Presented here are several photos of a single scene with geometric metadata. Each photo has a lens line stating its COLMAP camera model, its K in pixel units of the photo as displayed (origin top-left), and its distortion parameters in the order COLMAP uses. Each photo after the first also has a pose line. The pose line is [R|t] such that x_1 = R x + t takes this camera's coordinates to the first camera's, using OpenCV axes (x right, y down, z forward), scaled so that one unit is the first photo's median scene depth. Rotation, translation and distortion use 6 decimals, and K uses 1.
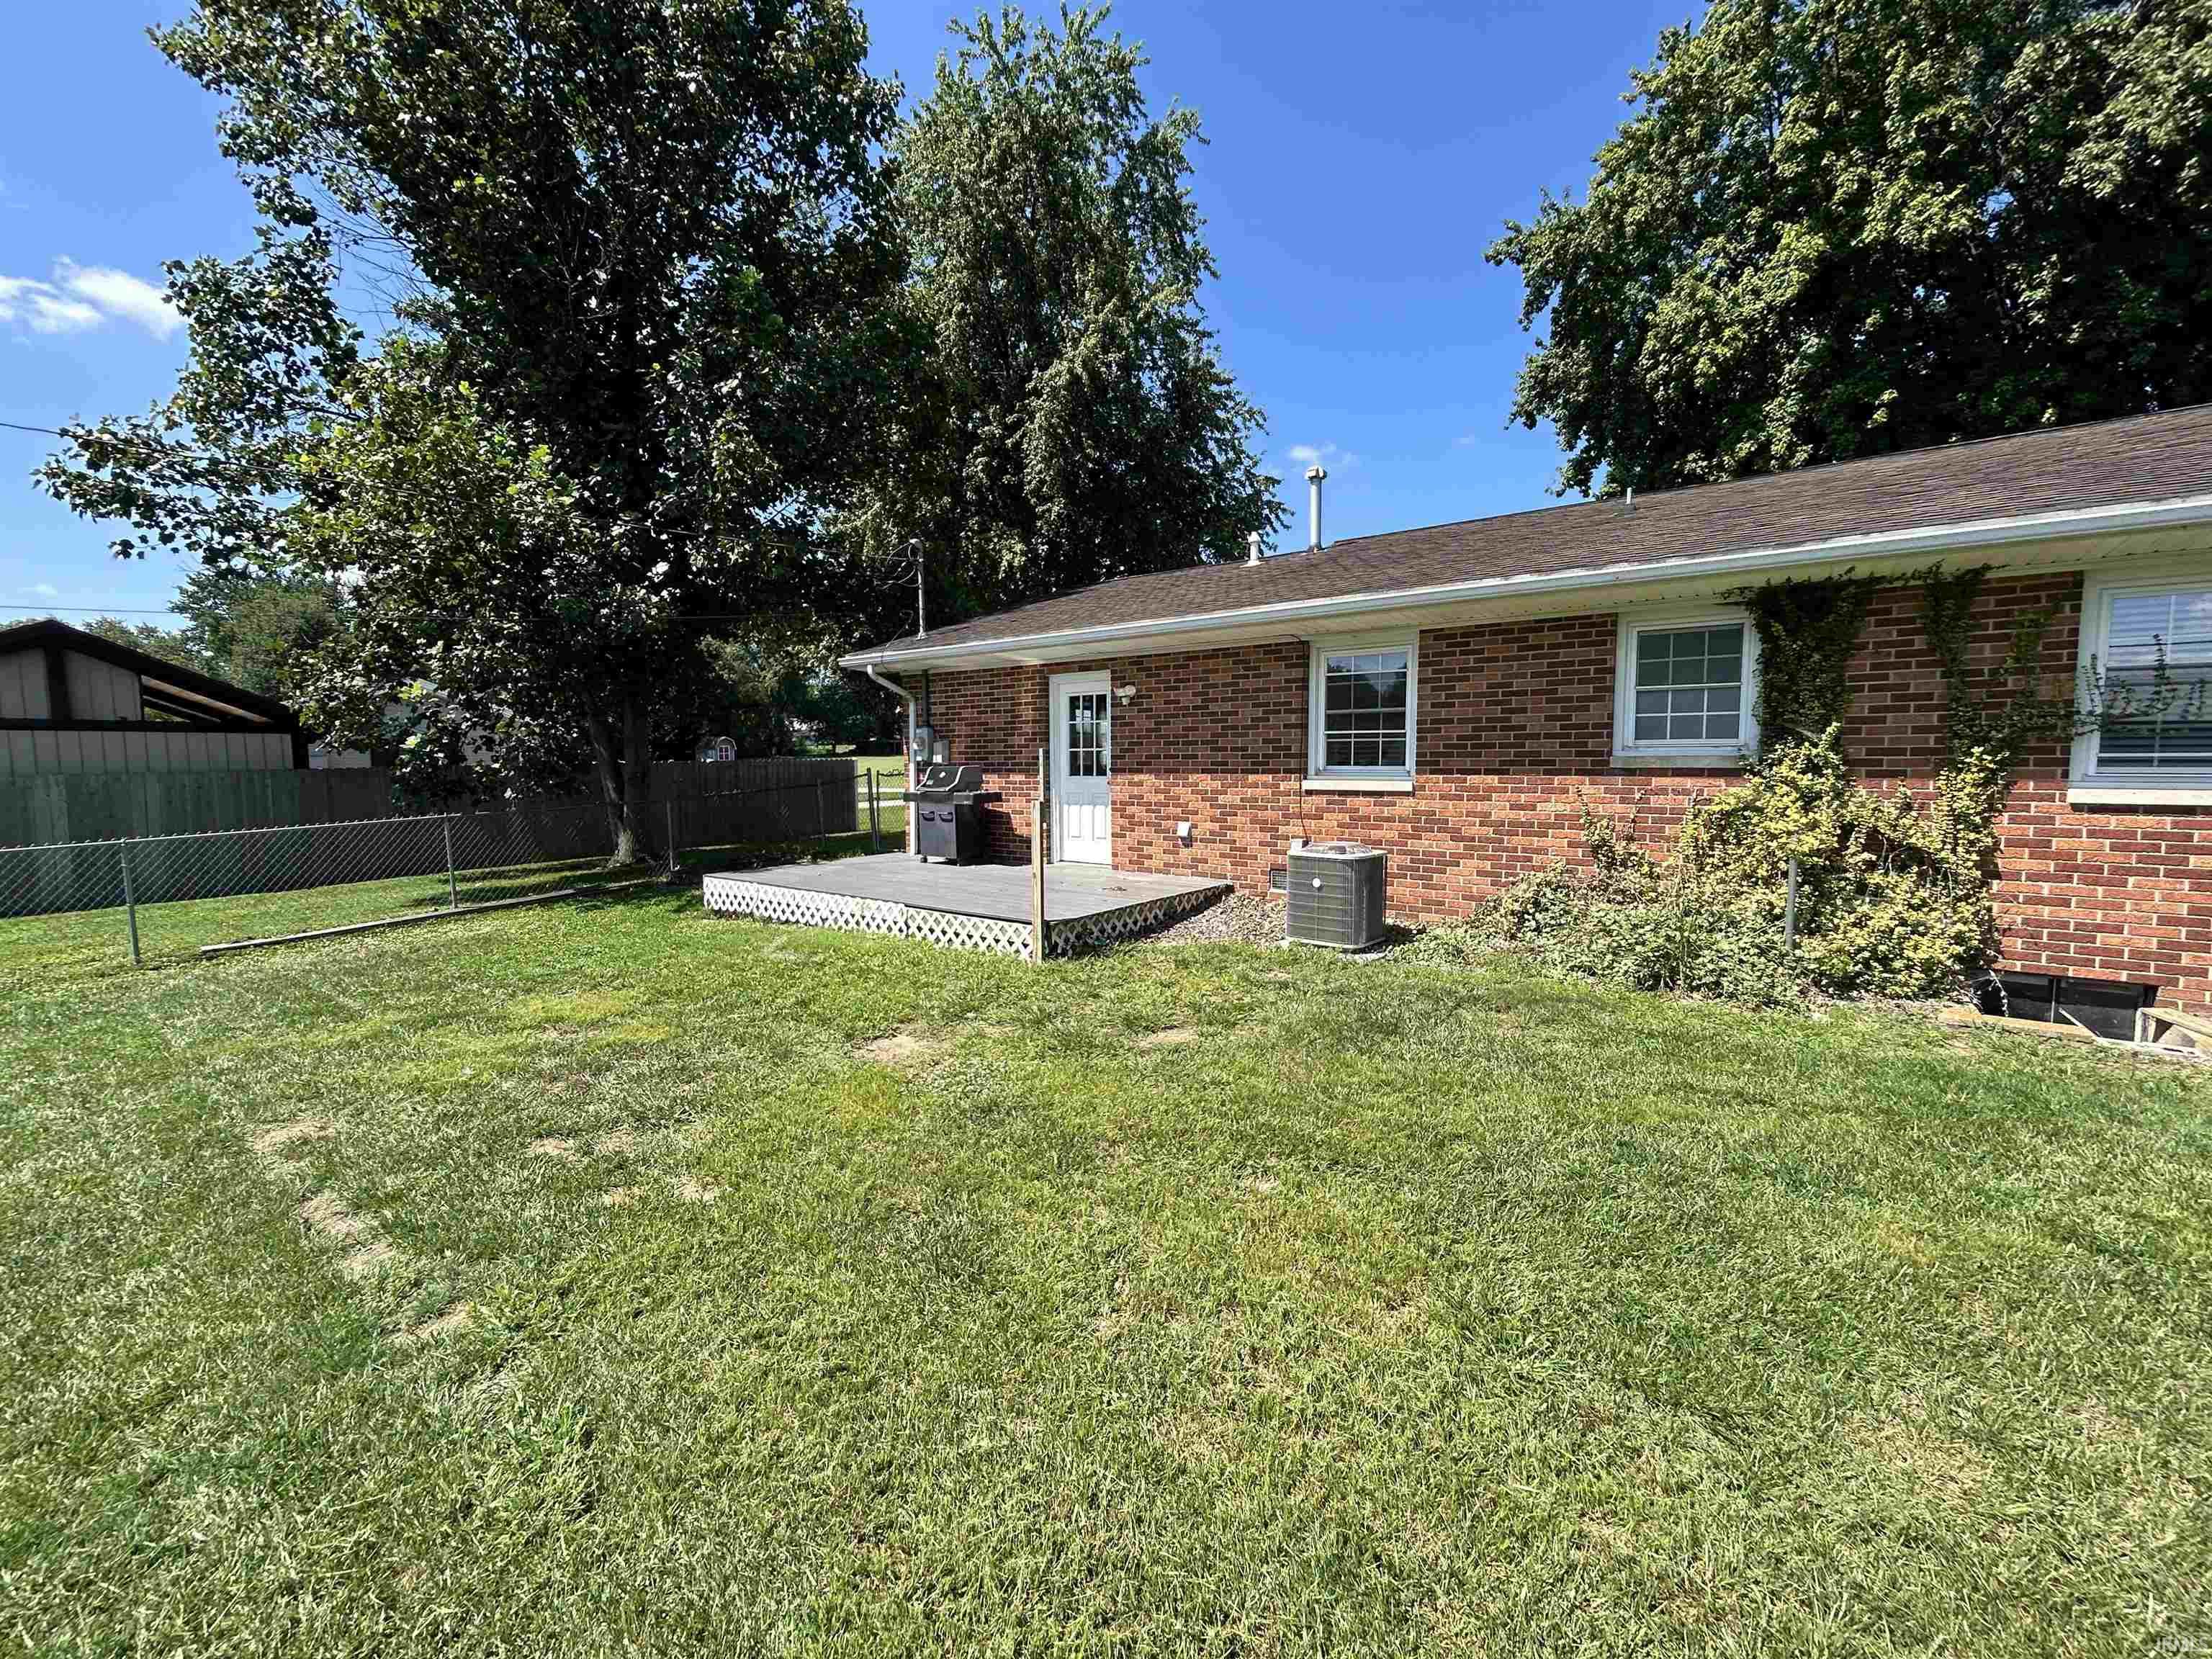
lens RADIAL K [[897.4, 0, 1109.4], [0, 897.4, 831.7], [0, 0, 1]] dist [-0.003480, -0.000364]
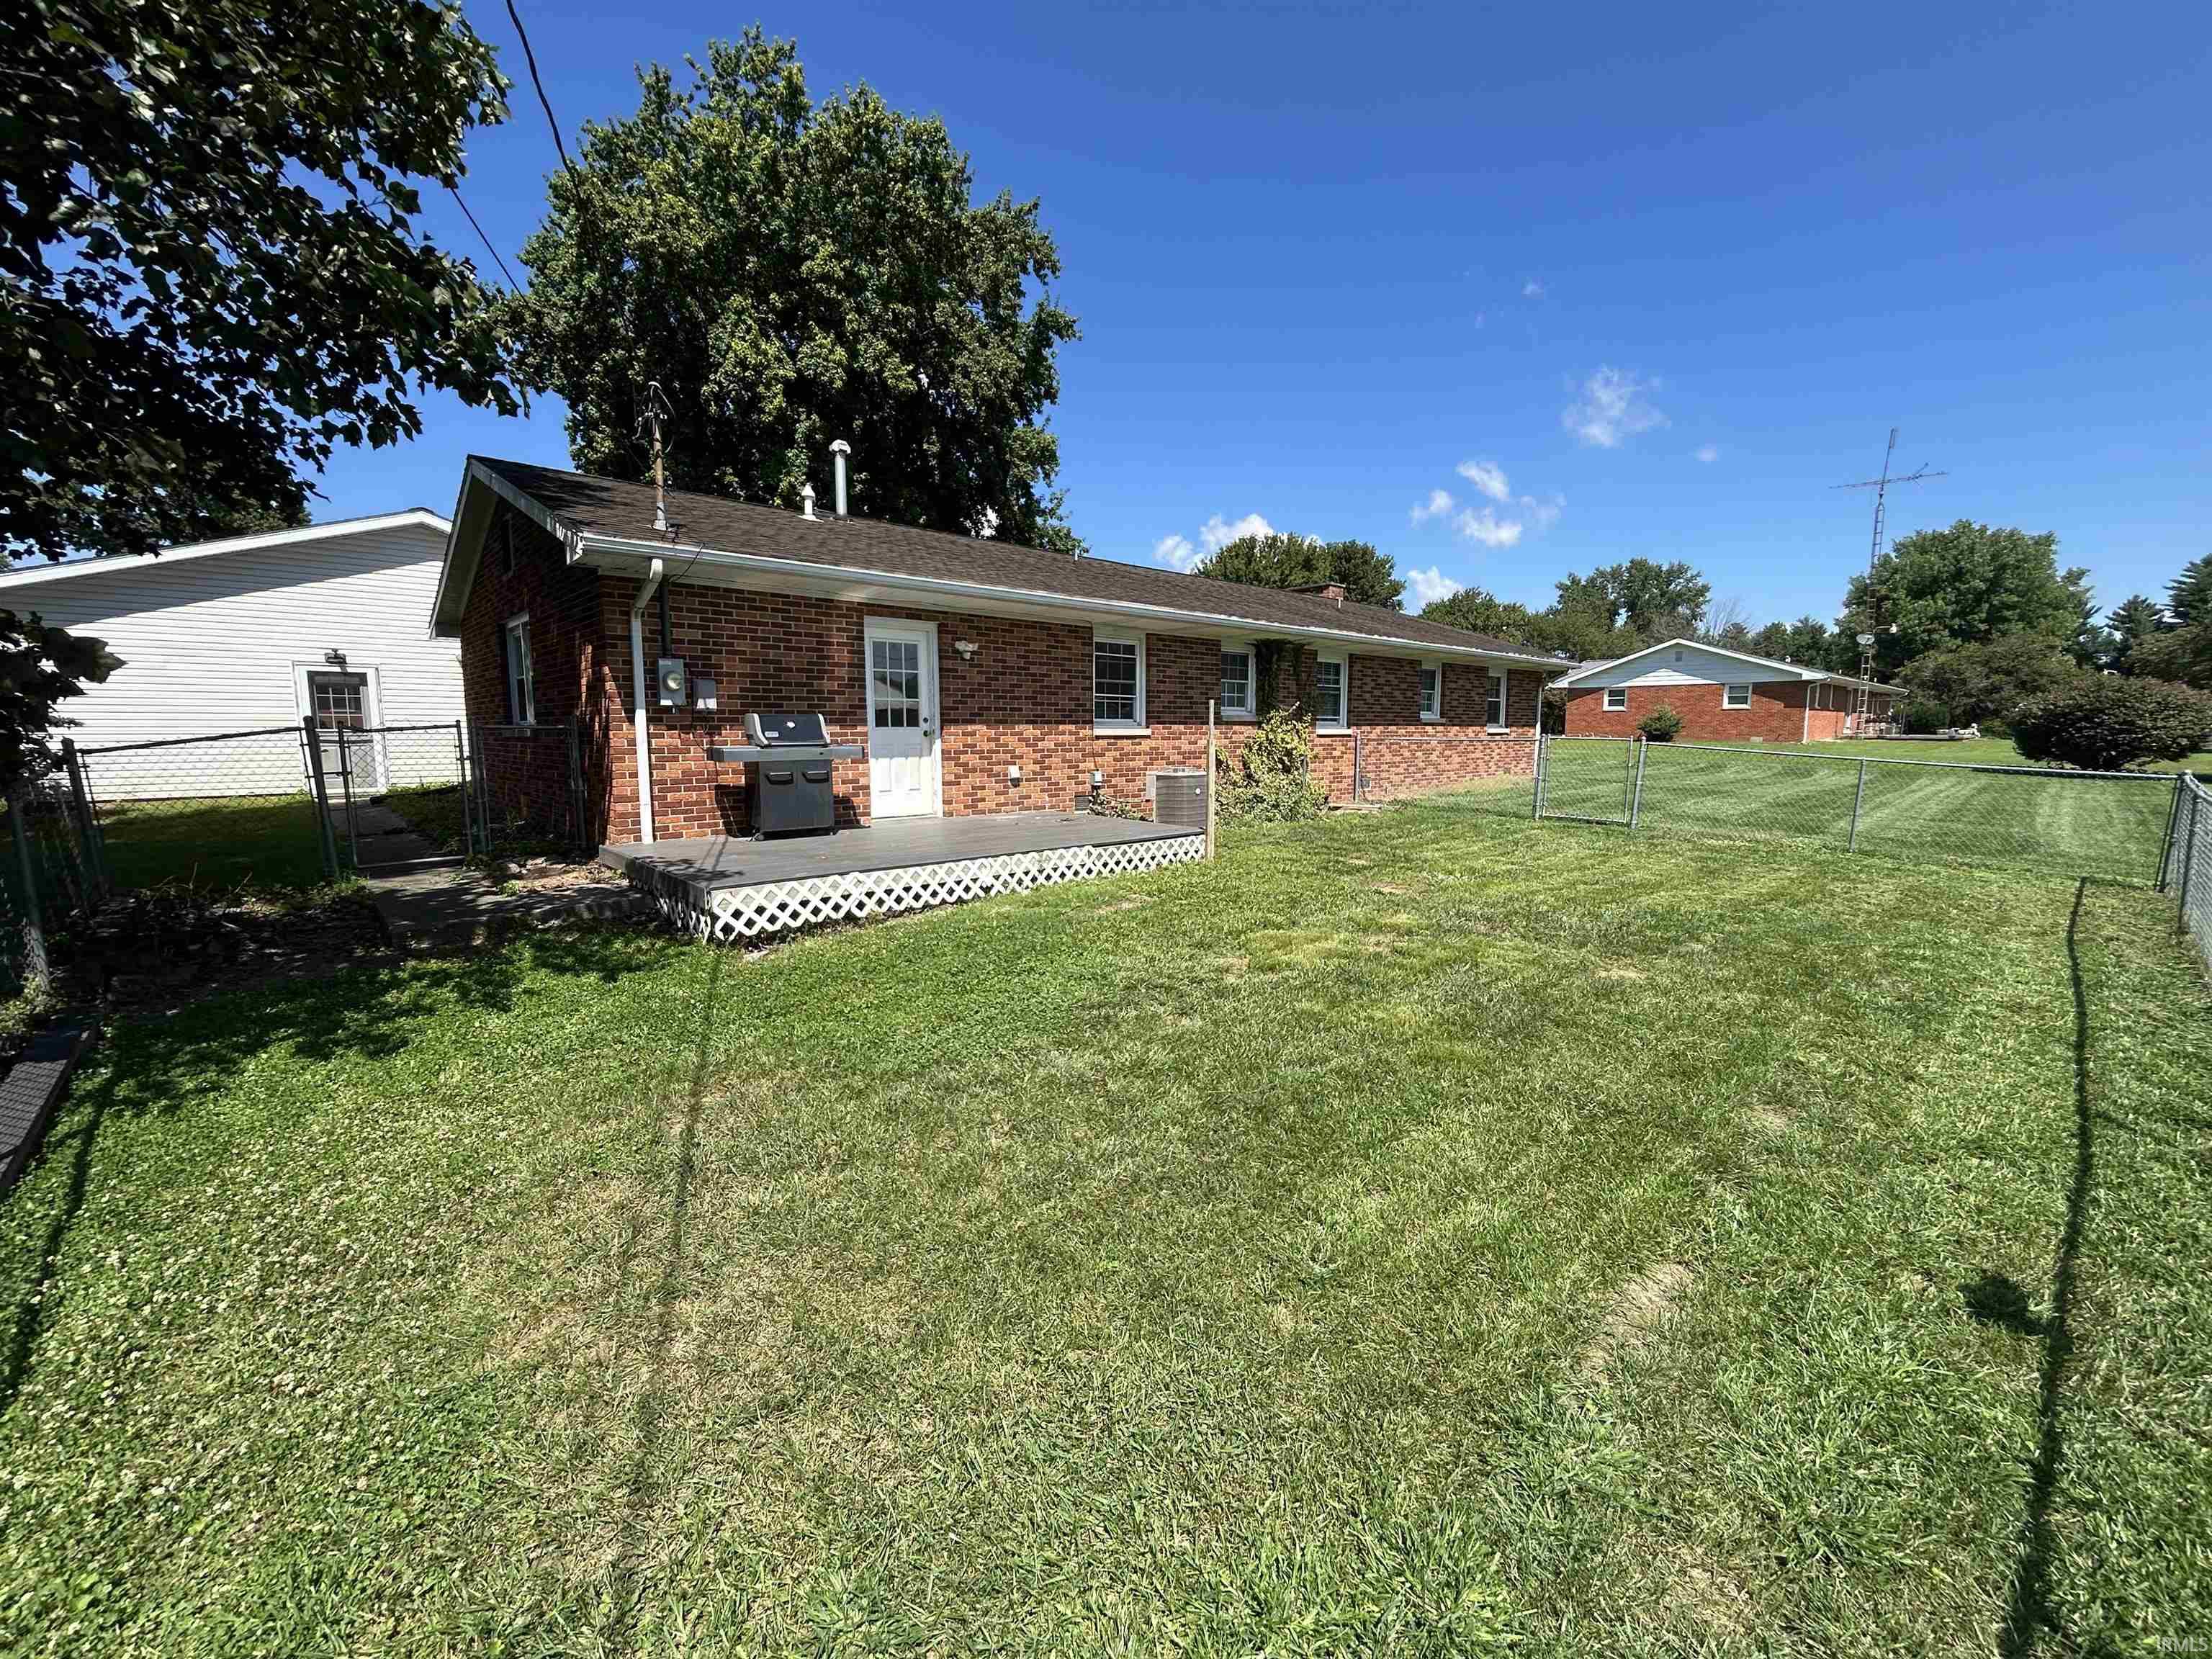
lens RADIAL K [[897.4, 0, 1103.2], [0, 897.4, 836.4], [0, 0, 1]] dist [-0.003480, -0.000364]
pose [[0.177894, -0.110757, 0.977797, -1.059584], [0.077867, 0.992114, 0.098212, -0.025311], [-0.980964, 0.058667, 0.185116, 0.680388]]
